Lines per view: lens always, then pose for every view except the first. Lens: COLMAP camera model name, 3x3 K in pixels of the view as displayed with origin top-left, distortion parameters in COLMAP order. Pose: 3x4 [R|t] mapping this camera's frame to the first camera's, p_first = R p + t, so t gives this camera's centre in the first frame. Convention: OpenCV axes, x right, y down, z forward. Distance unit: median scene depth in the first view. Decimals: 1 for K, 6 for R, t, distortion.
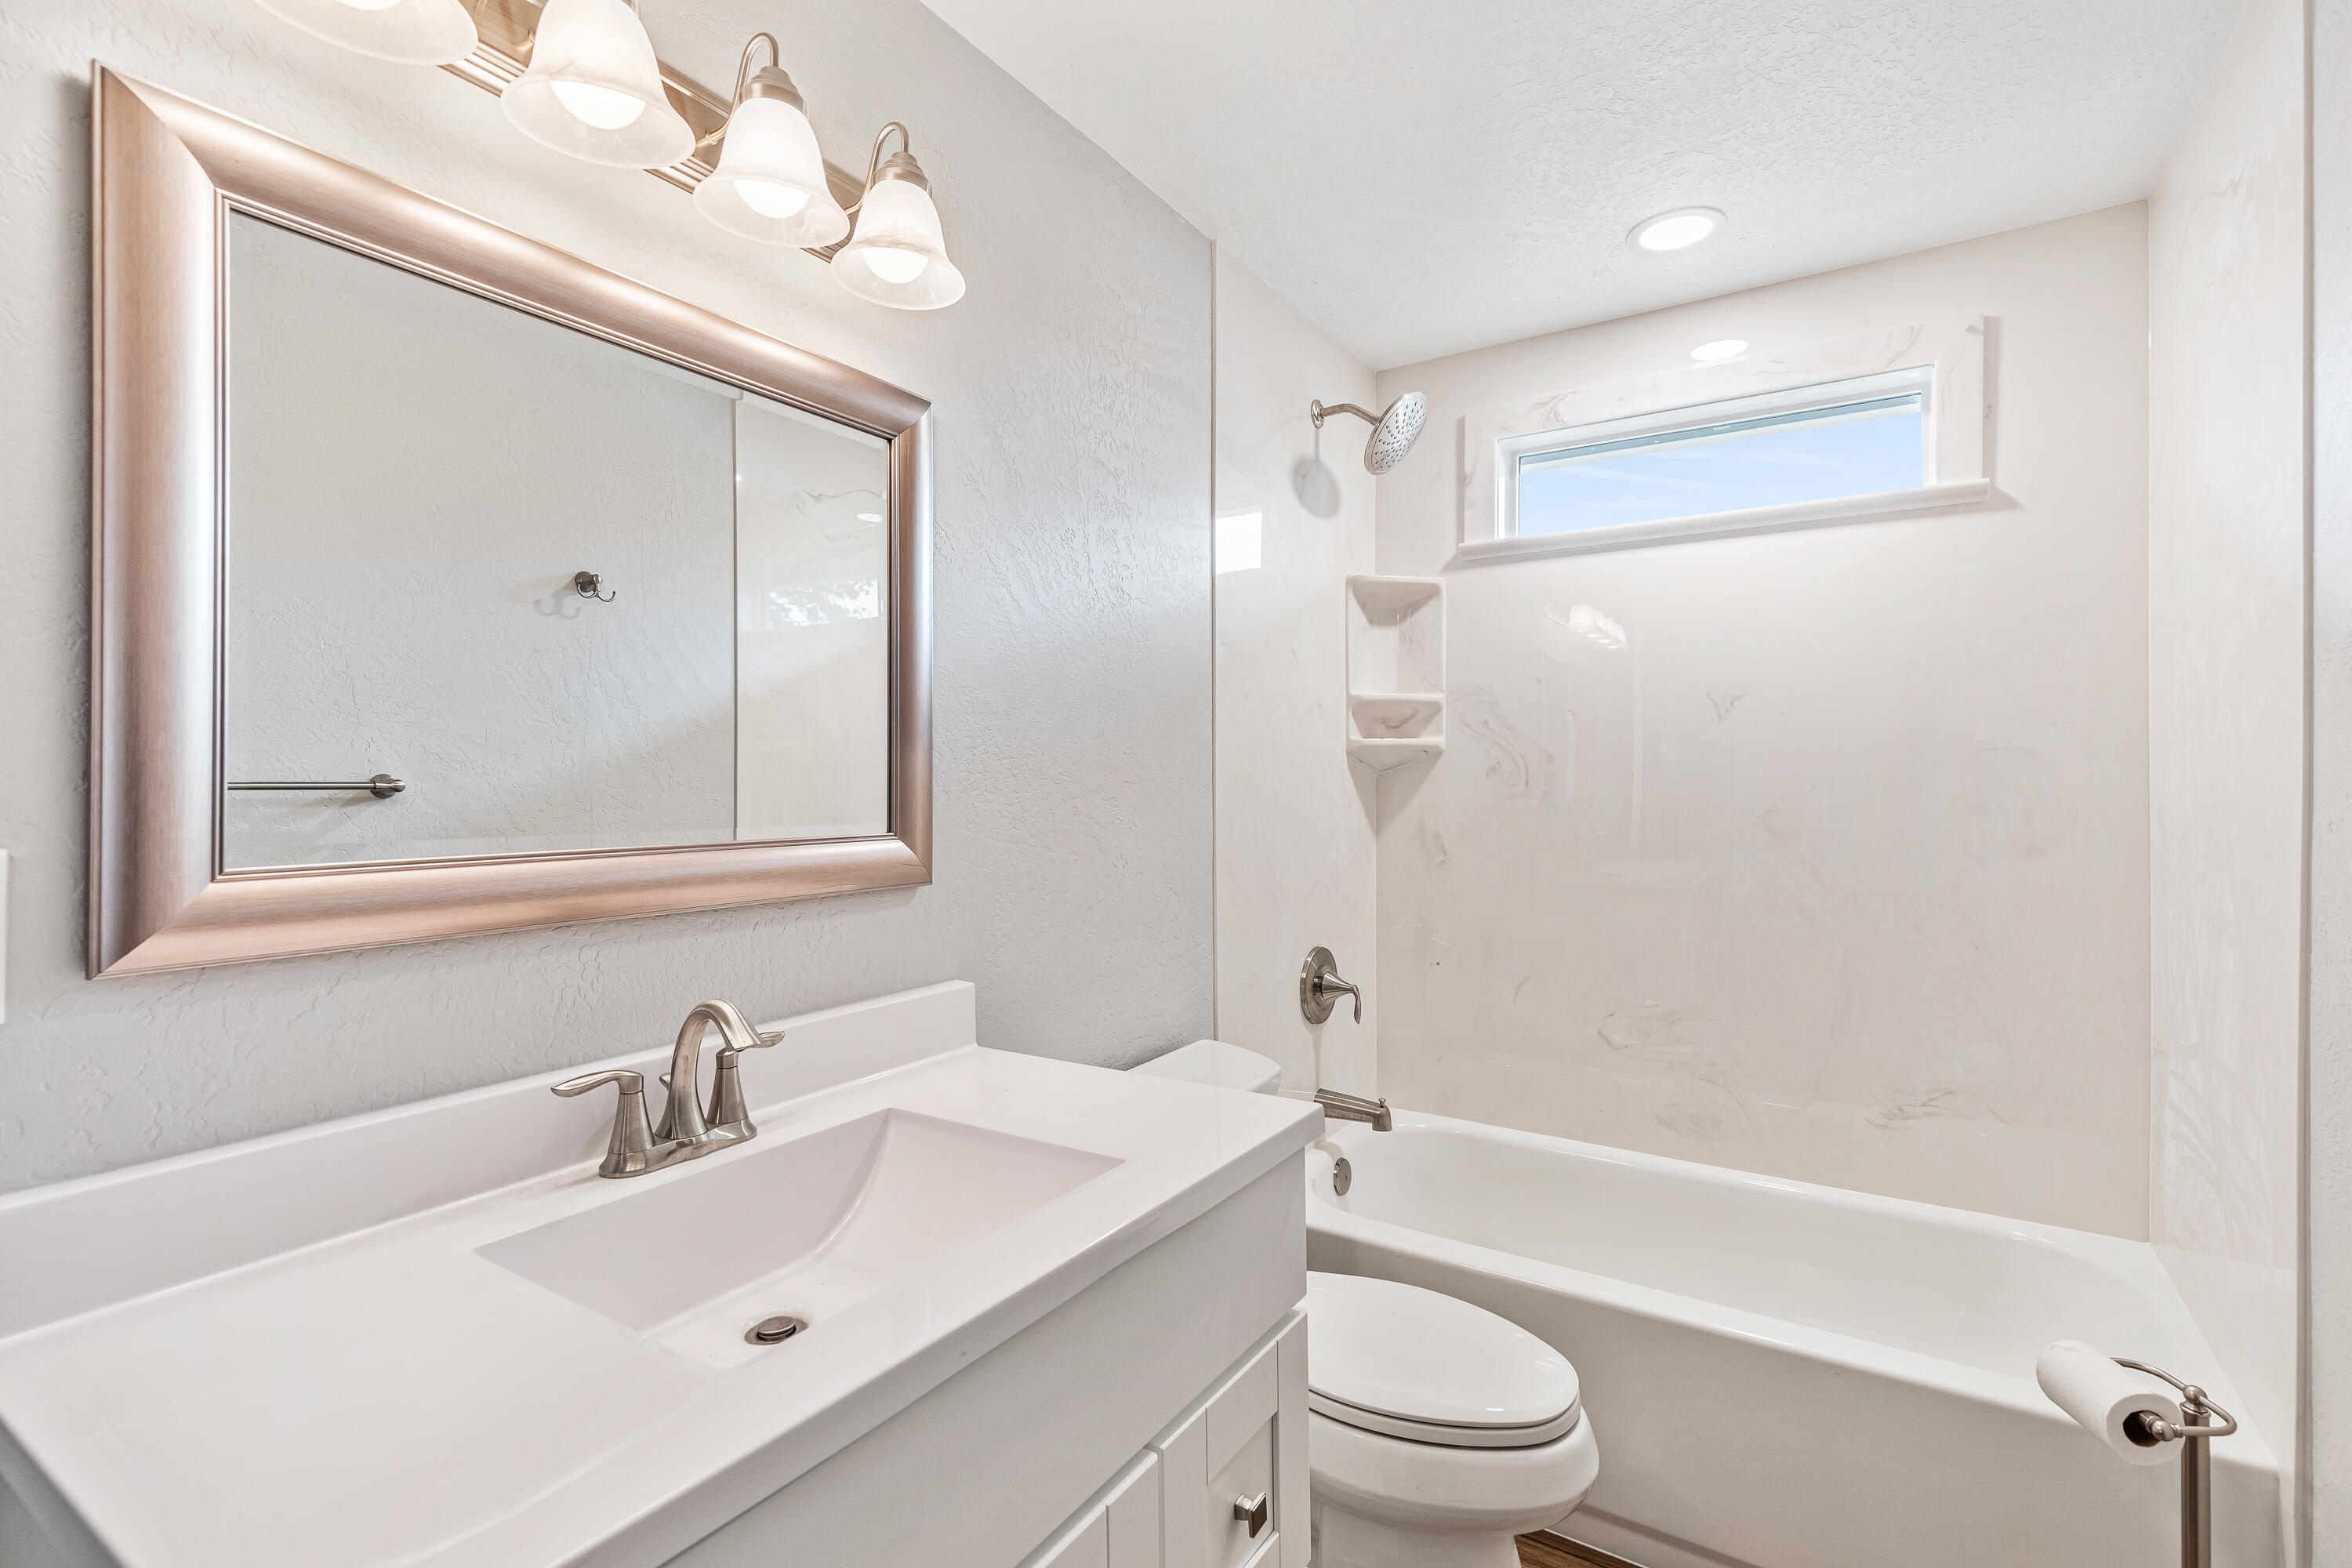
lens RADIAL K [[1089.3, 0, 1174.8], [0, 1089.3, 787.3], [0, 0, 1]] dist [0.023208, -0.001184]
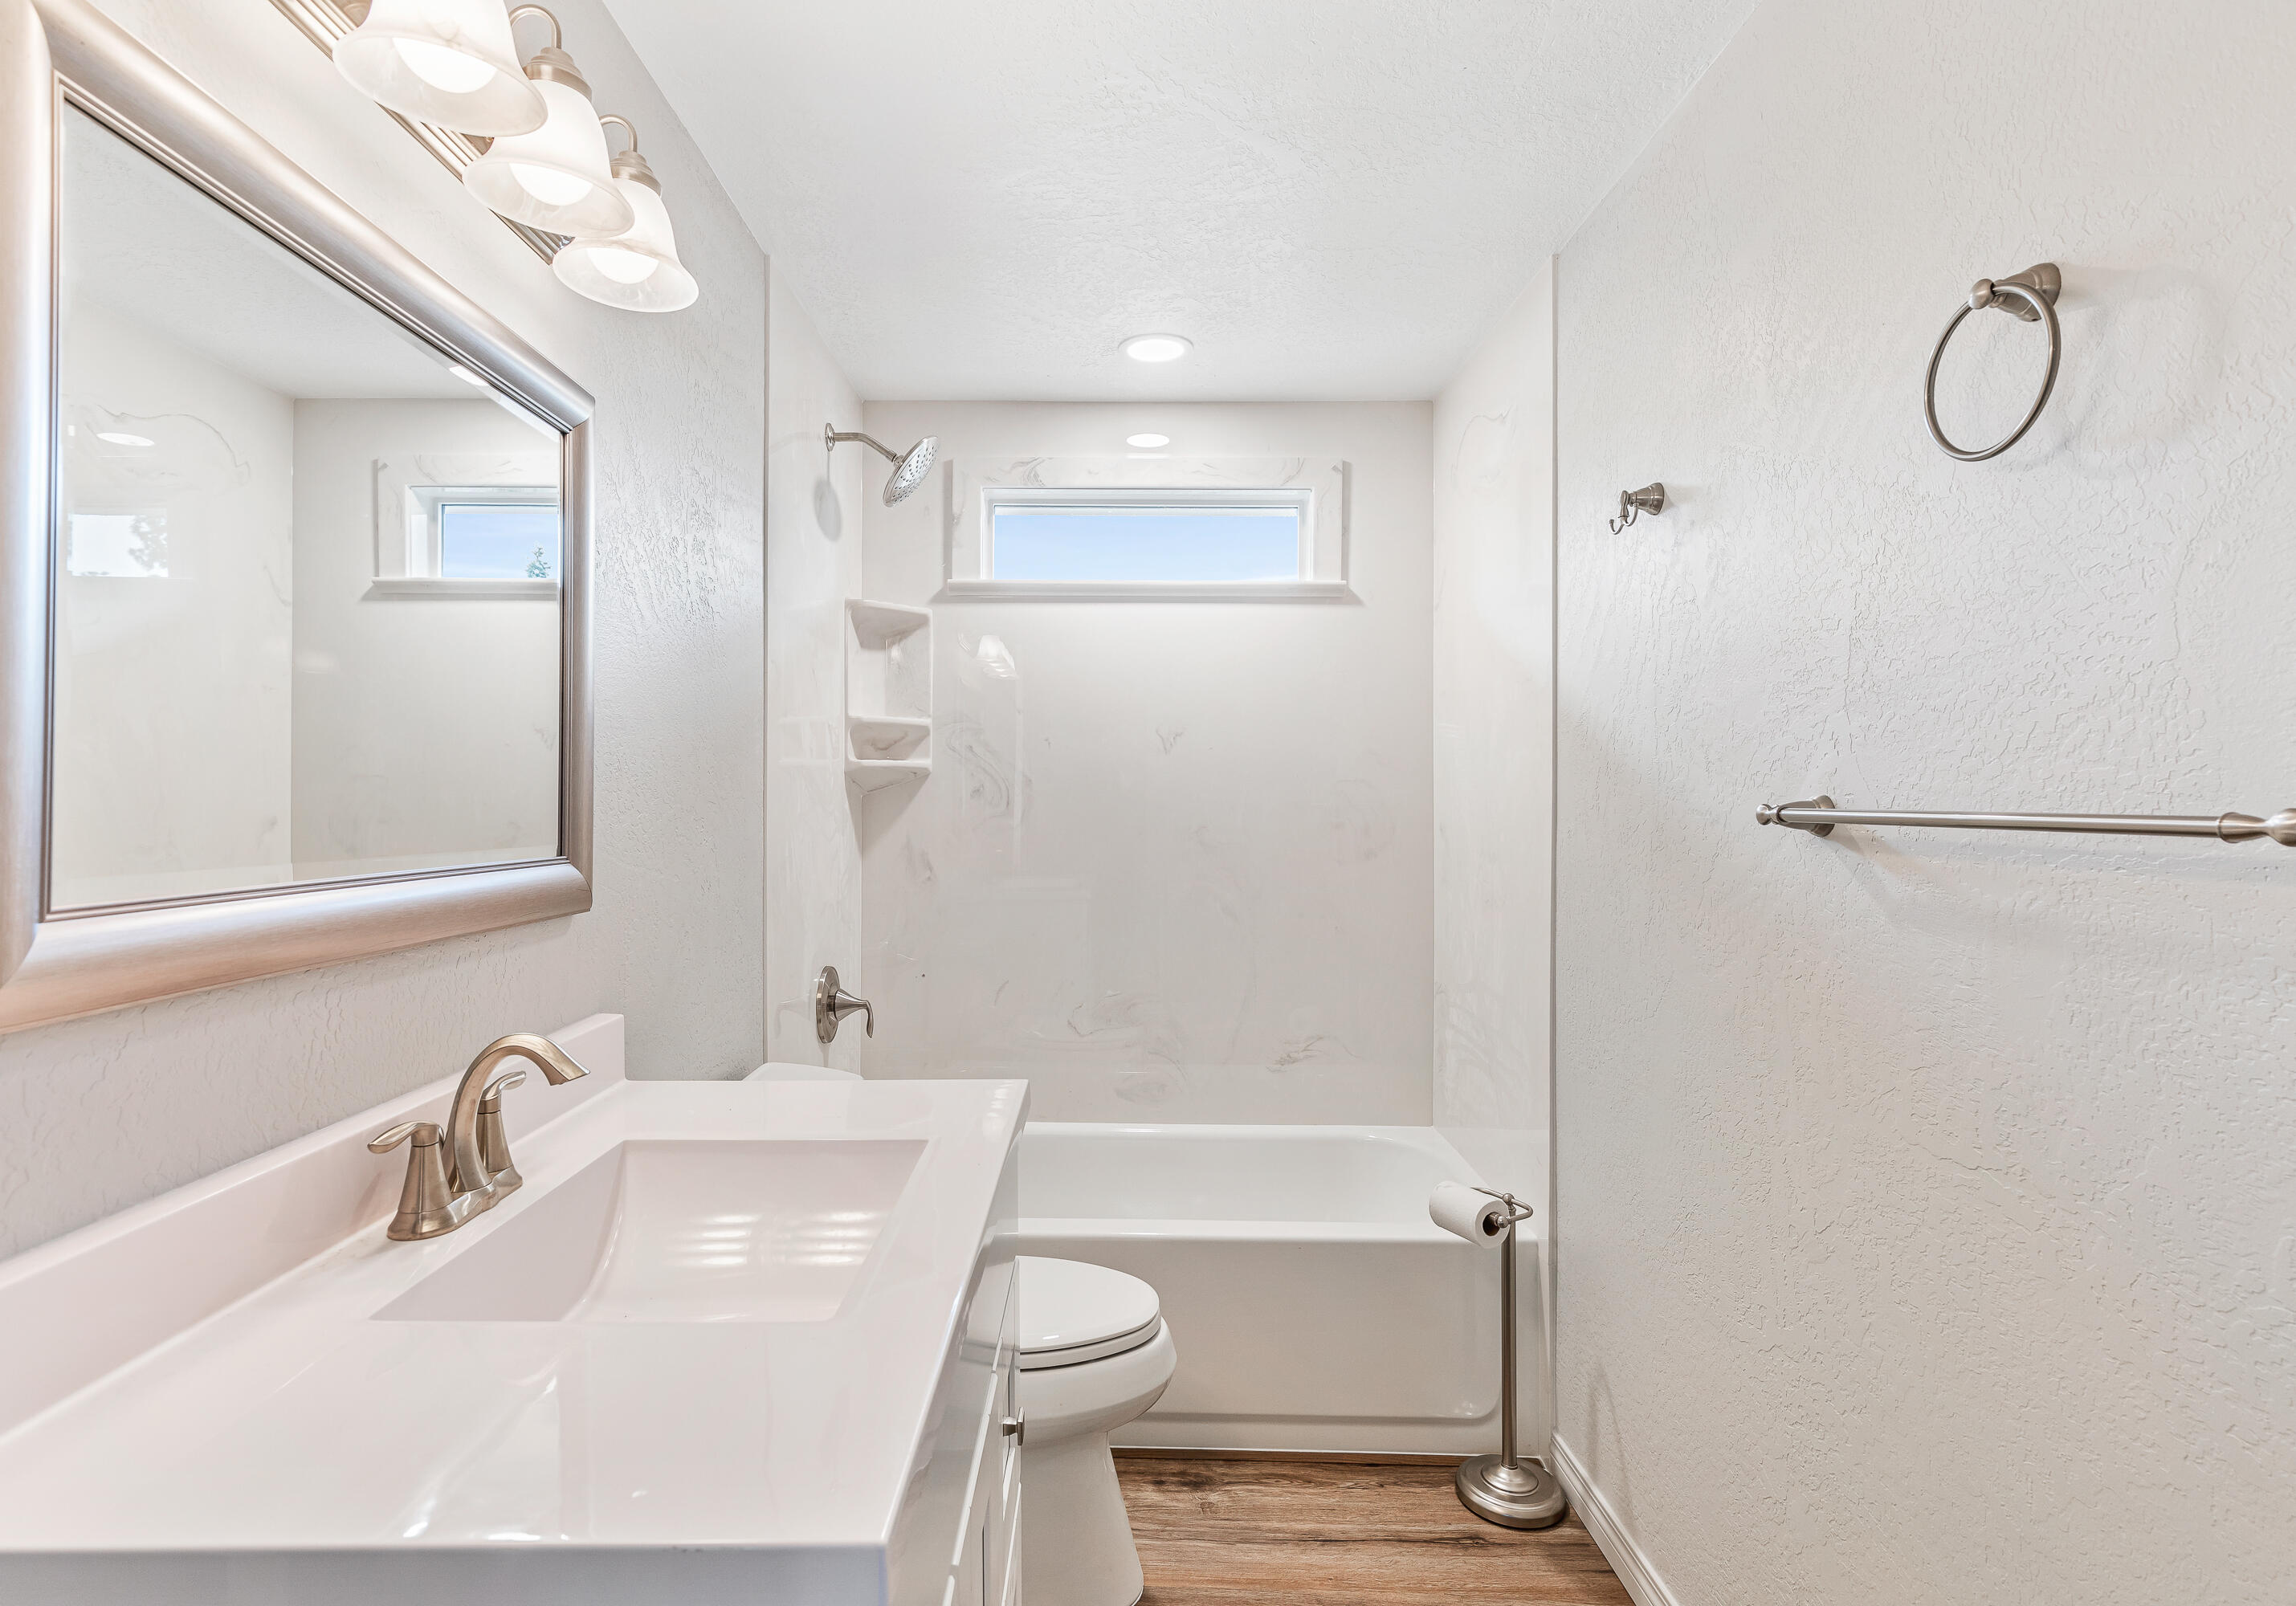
lens RADIAL K [[1119.8, 0, 1147.2], [0, 1119.8, 798.1], [0, 0, 1]] dist [0.023273, 0.000116]
pose [[0.850894, 0.006665, 0.525295, -0.192488], [-0.002207, 0.999956, -0.009113, 0.000112], [-0.525333, 0.006595, 0.850871, -0.042084]]
